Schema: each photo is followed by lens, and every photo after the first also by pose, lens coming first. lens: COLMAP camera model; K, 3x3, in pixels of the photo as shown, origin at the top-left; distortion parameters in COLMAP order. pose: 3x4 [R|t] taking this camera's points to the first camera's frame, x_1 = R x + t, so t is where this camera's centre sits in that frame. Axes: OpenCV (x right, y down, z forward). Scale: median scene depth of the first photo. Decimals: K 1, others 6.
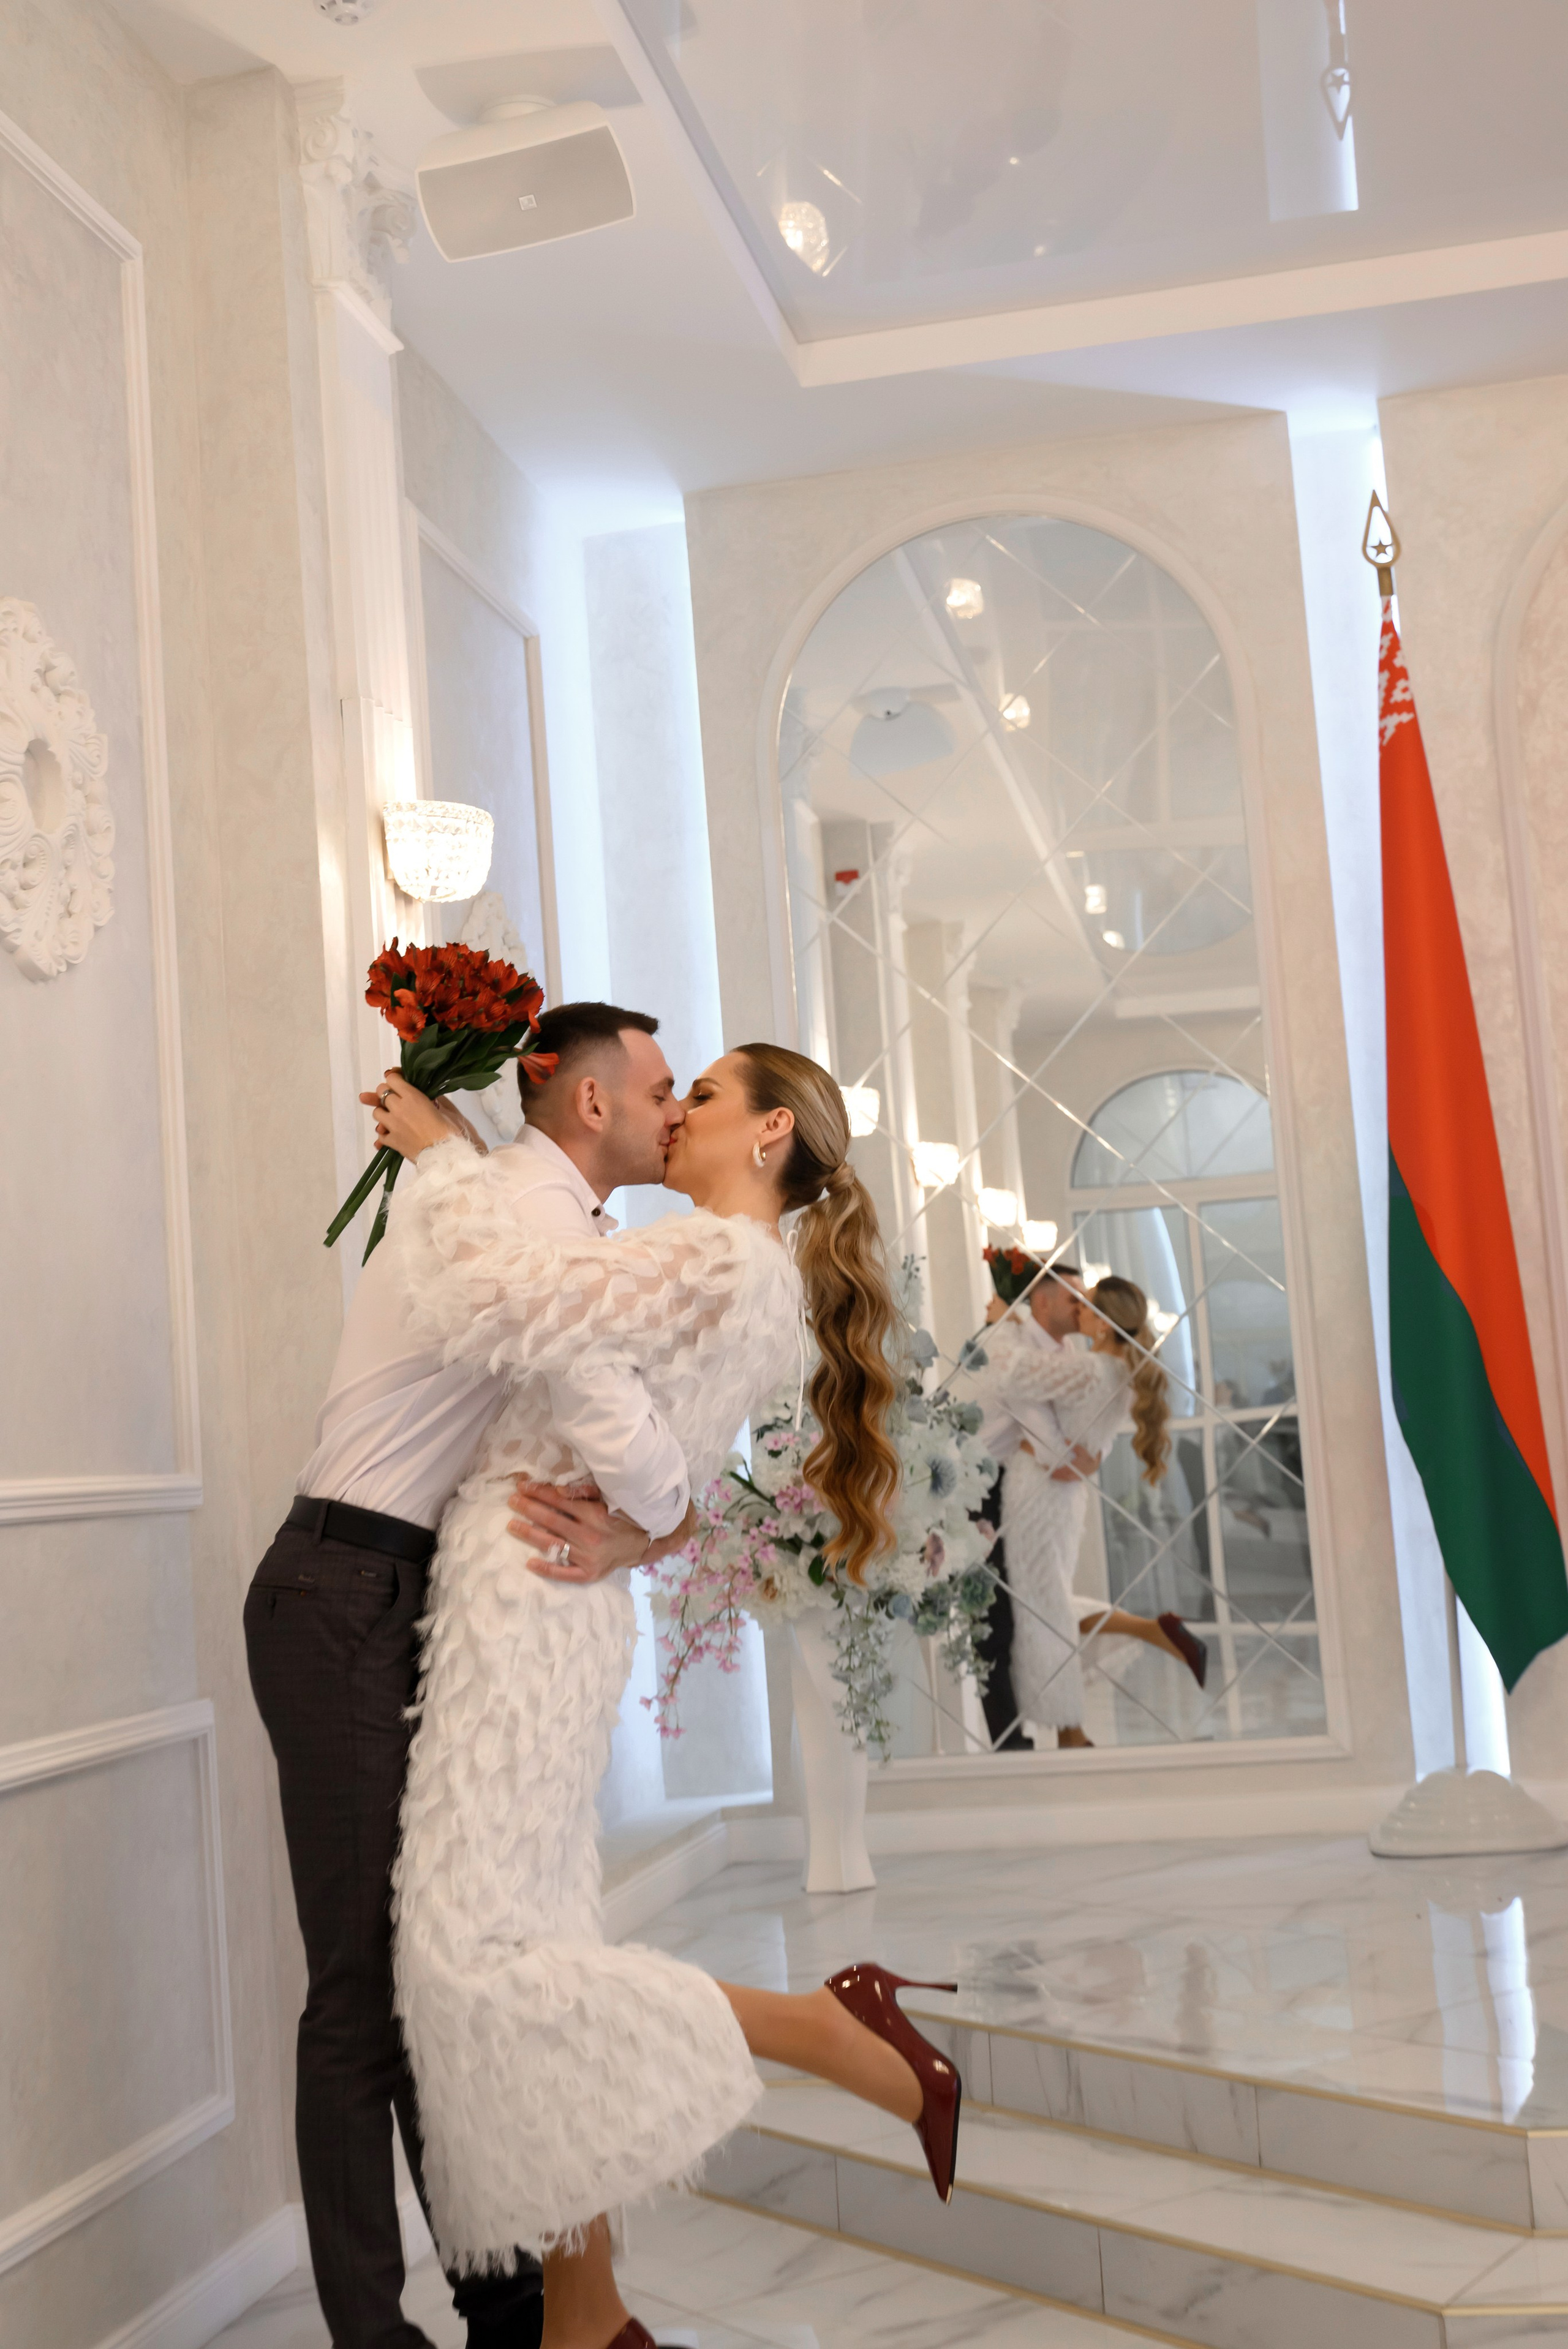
lens RADIAL K [[2825.9, 0, 787.0], [0, 2825.9, 1155.9], [0, 0, 1]] dist [-0.013649, -0.006884]
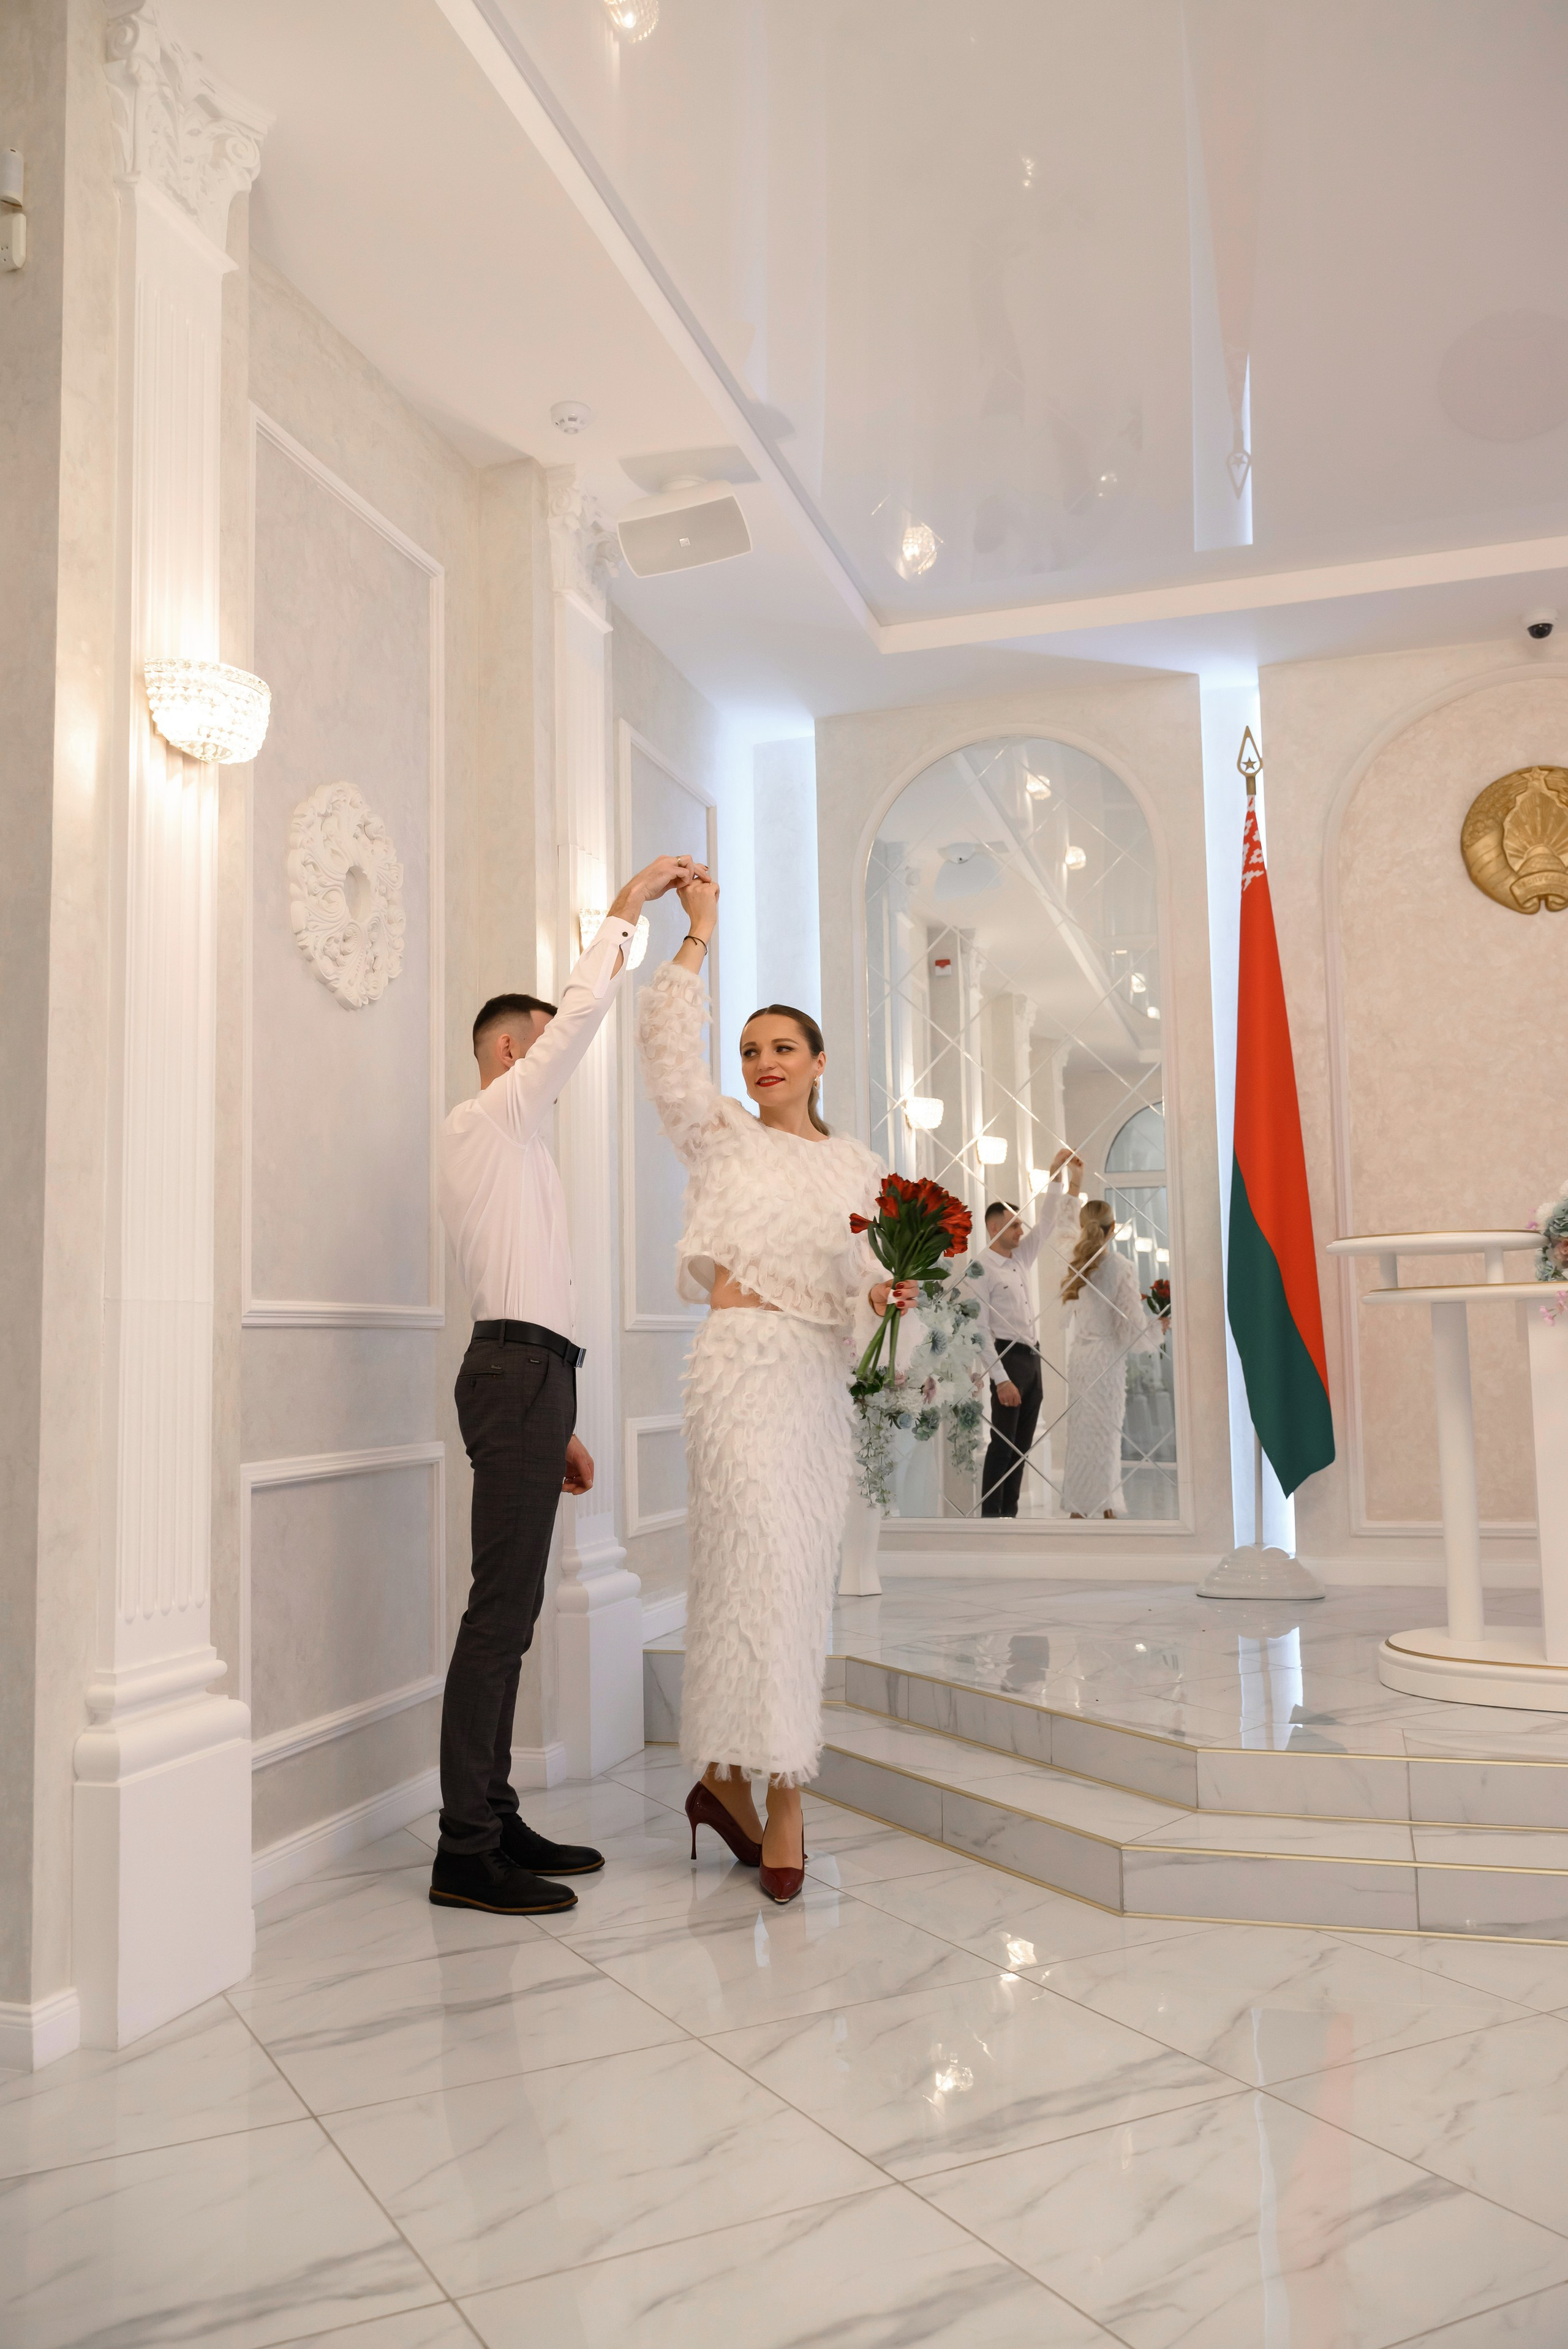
lens RADIAL K [[1852.5, 0, 771.3], [0, 1852.5, 1174.2], [0, 0, 1]] dist [-0.001809, -0.003797]
pose [[0.993817, 0.045184, -0.101424, 0.065931], [-0.043410, 0.998864, 0.019640, 0.002489], [0.102197, -0.015116, 0.994649, -0.050837]]
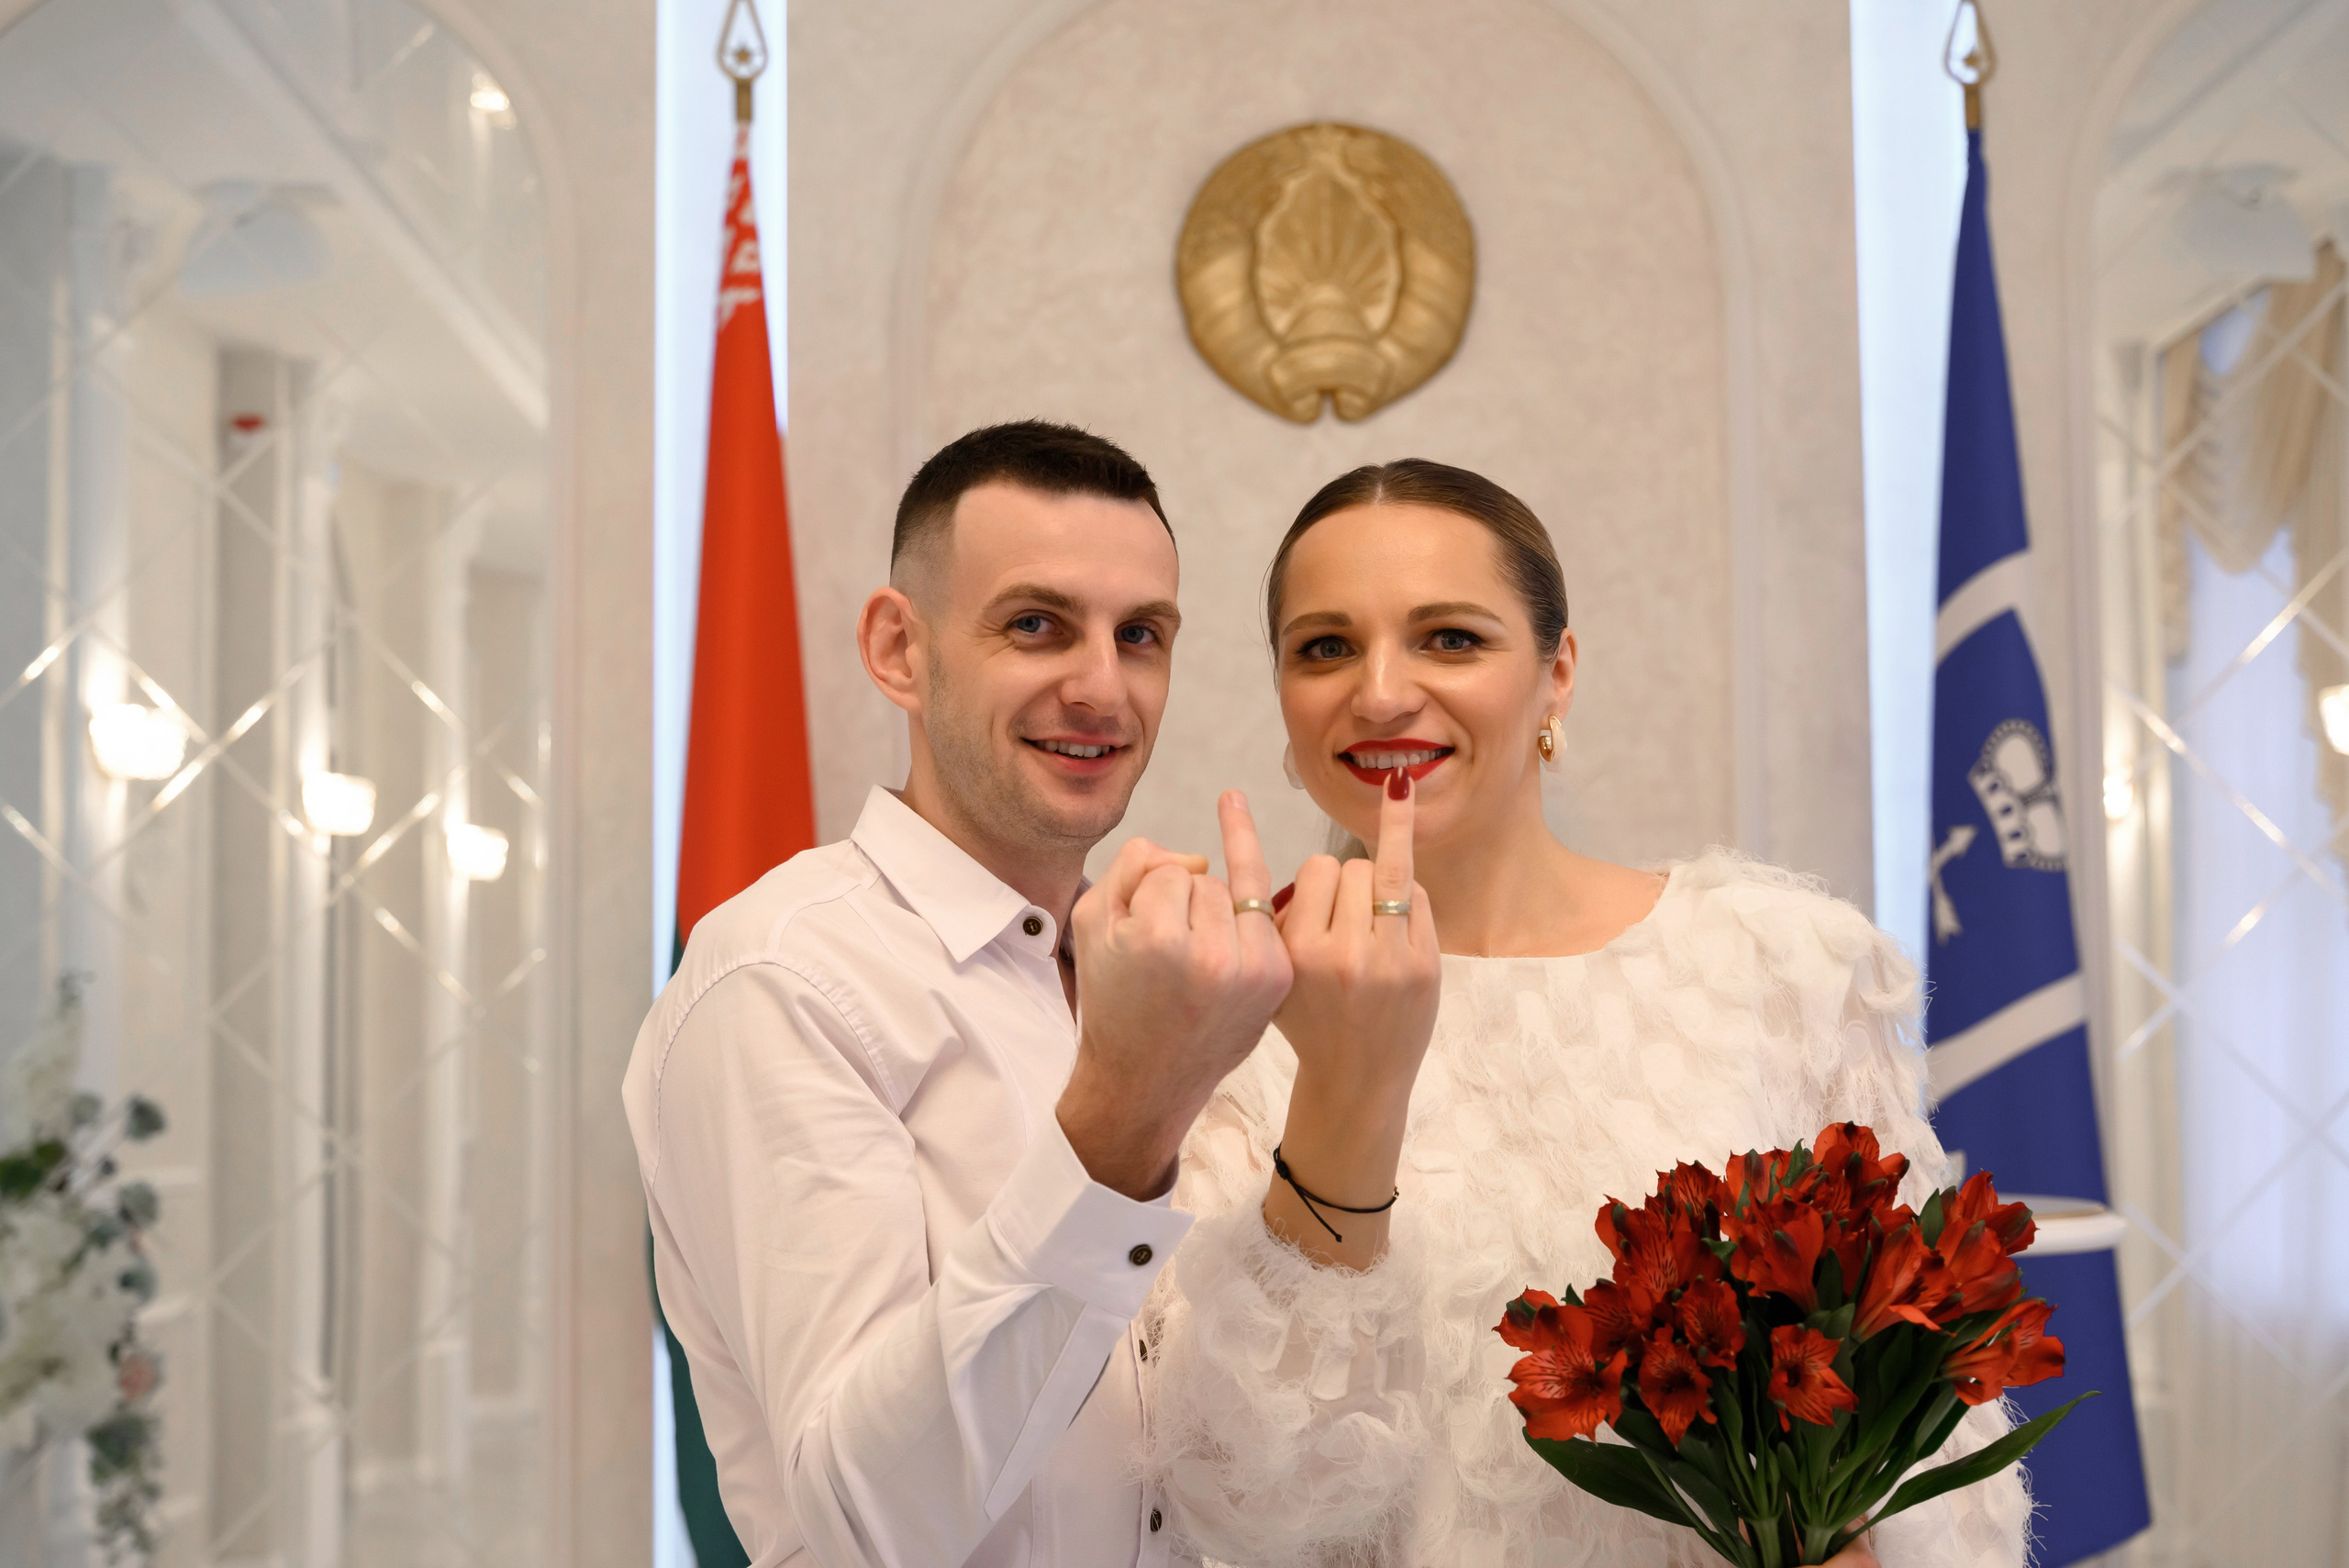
lens RADIAL K [[3117.1, 0, 1174.5], [0, 3117.1, 784.0], [0, 0, 1]] dist [0.006478, 0.058894]
pose [[0.974357, 0.079940, 0.210327, 0.176053], [-0.082503, 0.996585, 0.003427, -0.045430], [-0.209335, -0.020692, 0.977625, 0.211720]]
